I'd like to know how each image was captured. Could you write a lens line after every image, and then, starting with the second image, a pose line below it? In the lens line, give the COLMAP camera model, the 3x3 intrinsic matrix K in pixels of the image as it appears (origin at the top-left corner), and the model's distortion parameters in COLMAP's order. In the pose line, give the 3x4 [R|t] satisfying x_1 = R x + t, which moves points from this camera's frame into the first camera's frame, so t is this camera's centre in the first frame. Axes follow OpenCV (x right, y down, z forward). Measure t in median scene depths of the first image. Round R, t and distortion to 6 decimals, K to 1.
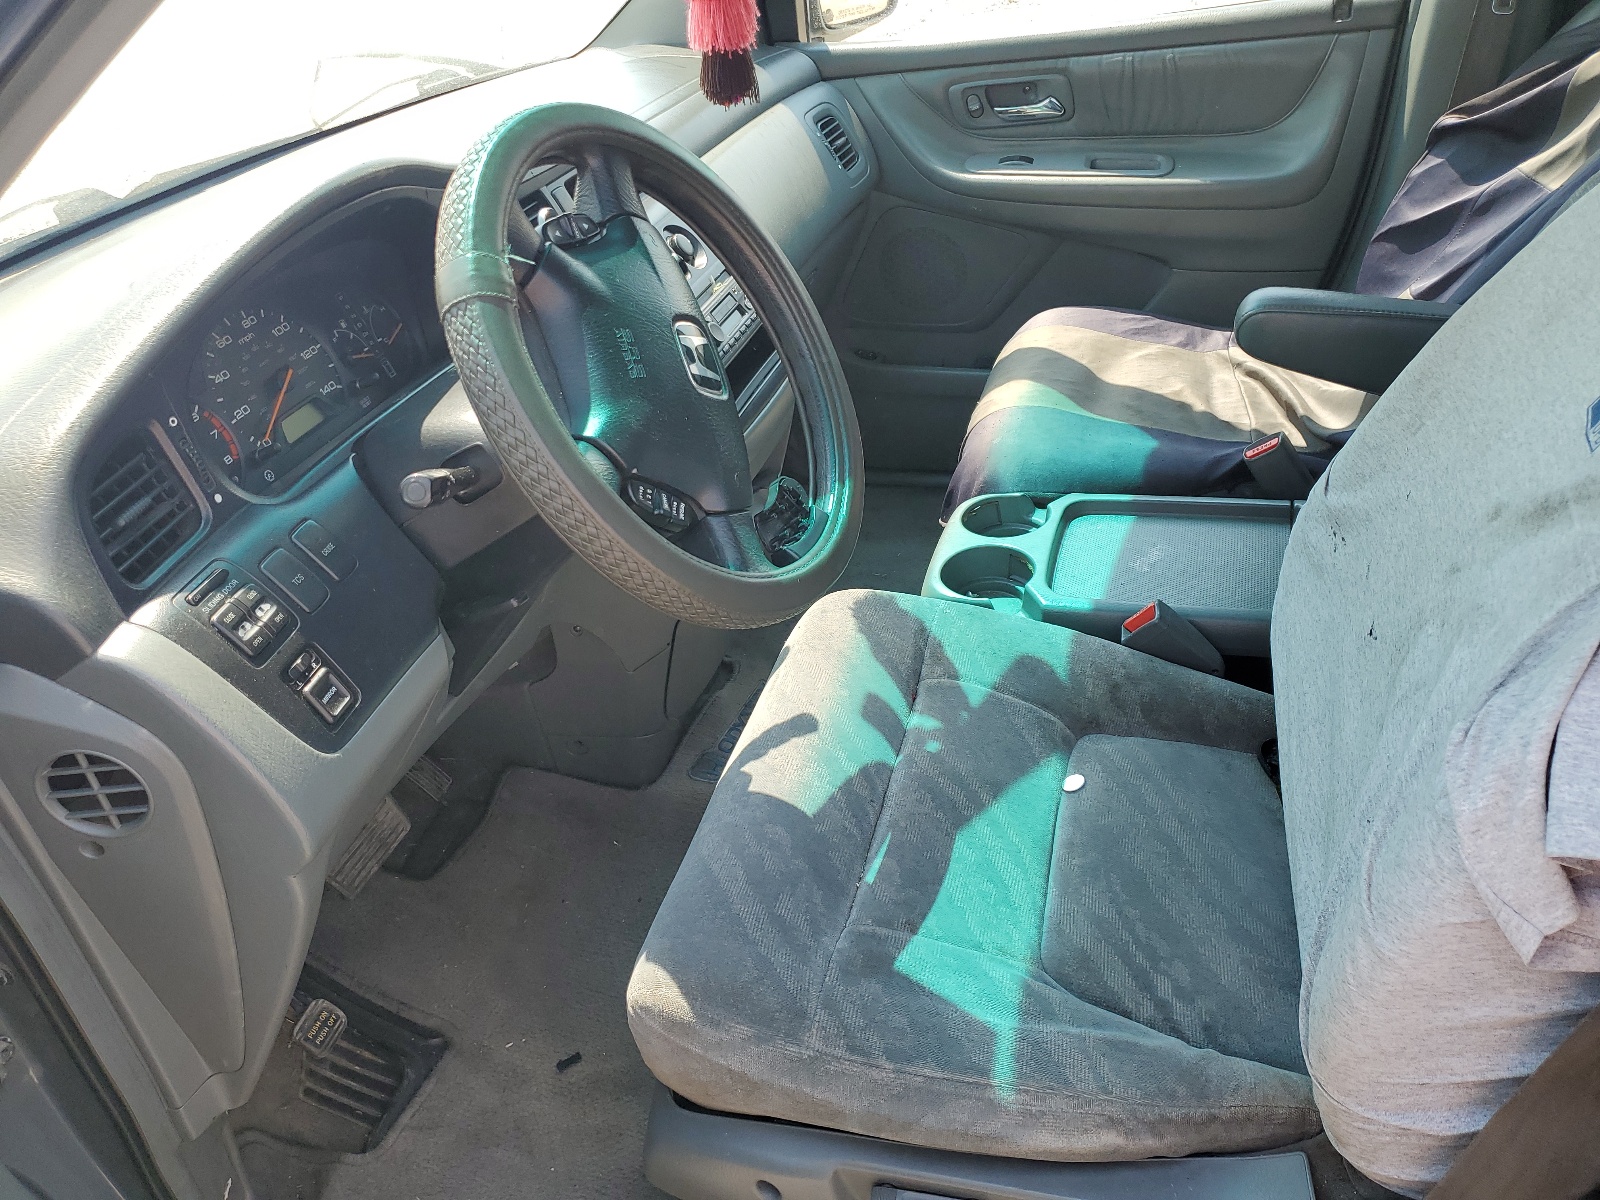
lens RADIAL K [[1227.7, 0, 800.0], [0, 1227.7, 600.0], [0, 0, 1]] dist [-0.000547, 0.000185]
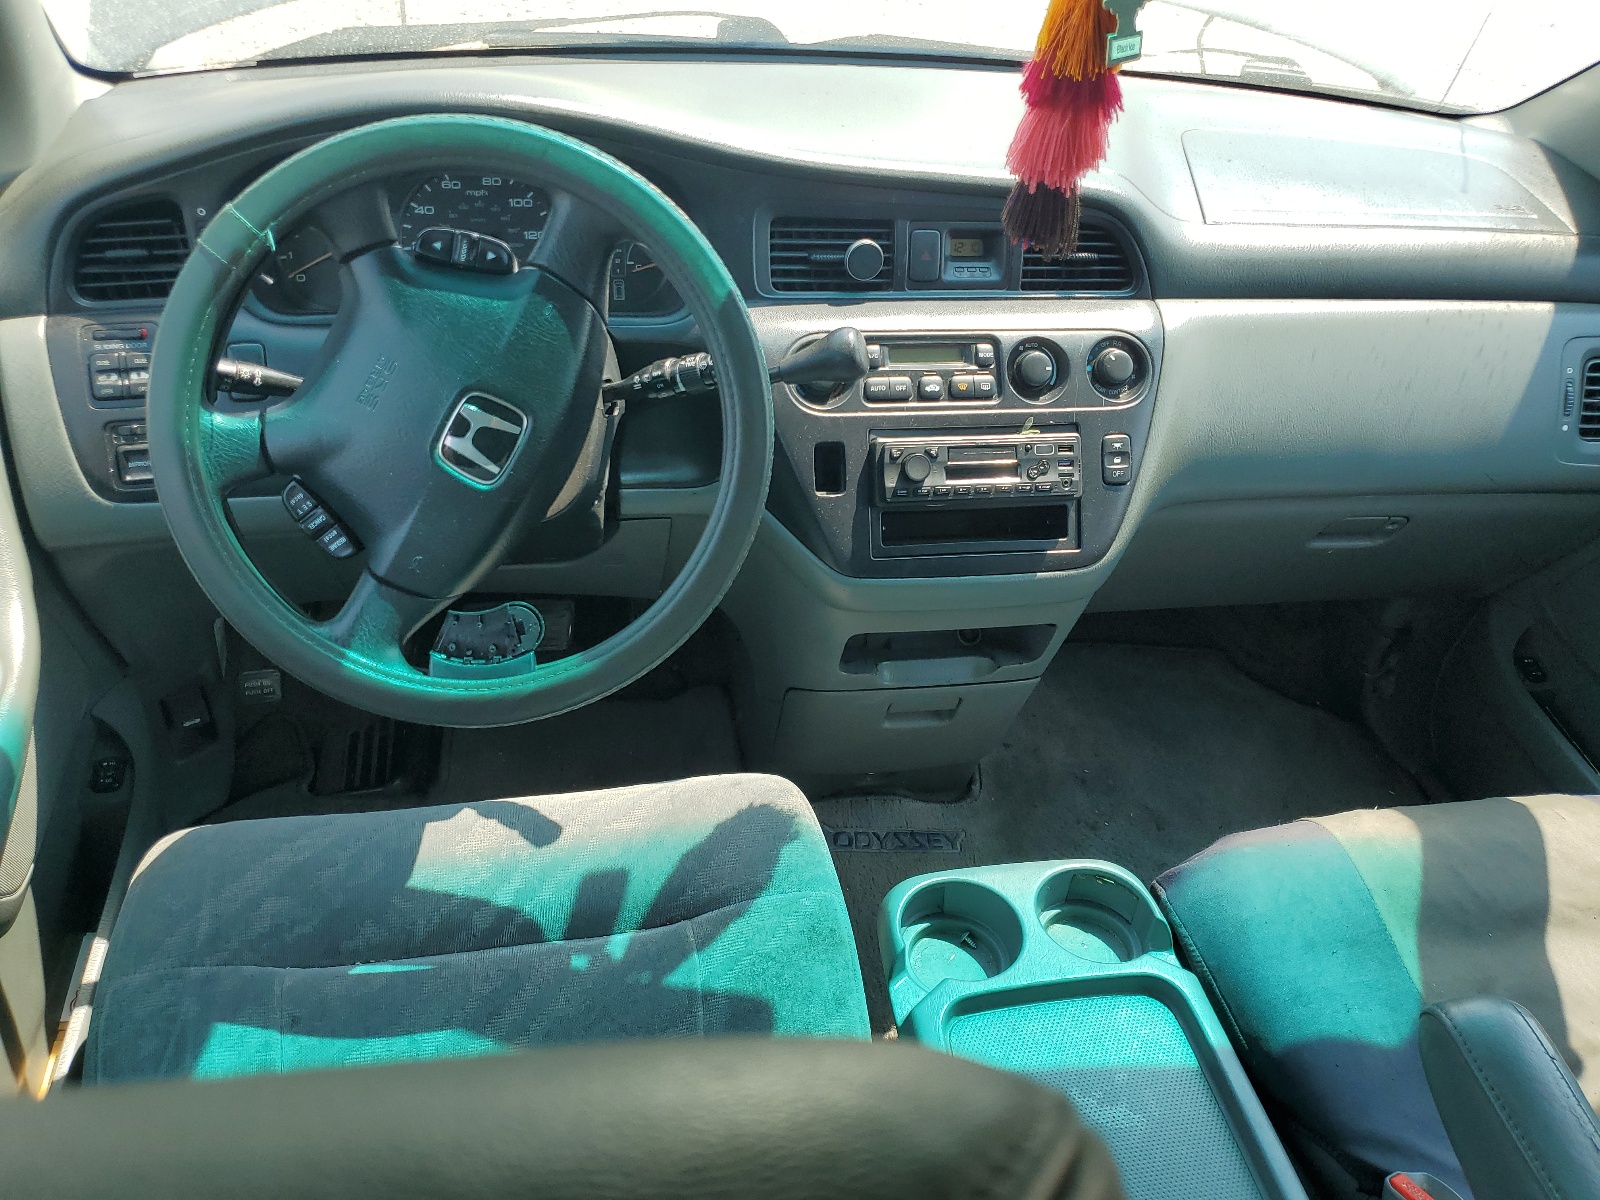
lens RADIAL K [[1195.6, 0, 800.1], [0, 1195.6, 647.0], [0, 0, 1]] dist [0.010212, 0.003644]
pose [[0.444919, 0.683868, -0.578248, 0.538027], [-0.590771, 0.709383, 0.384401, -0.480686], [0.673079, 0.170585, 0.719628, 0.473794]]
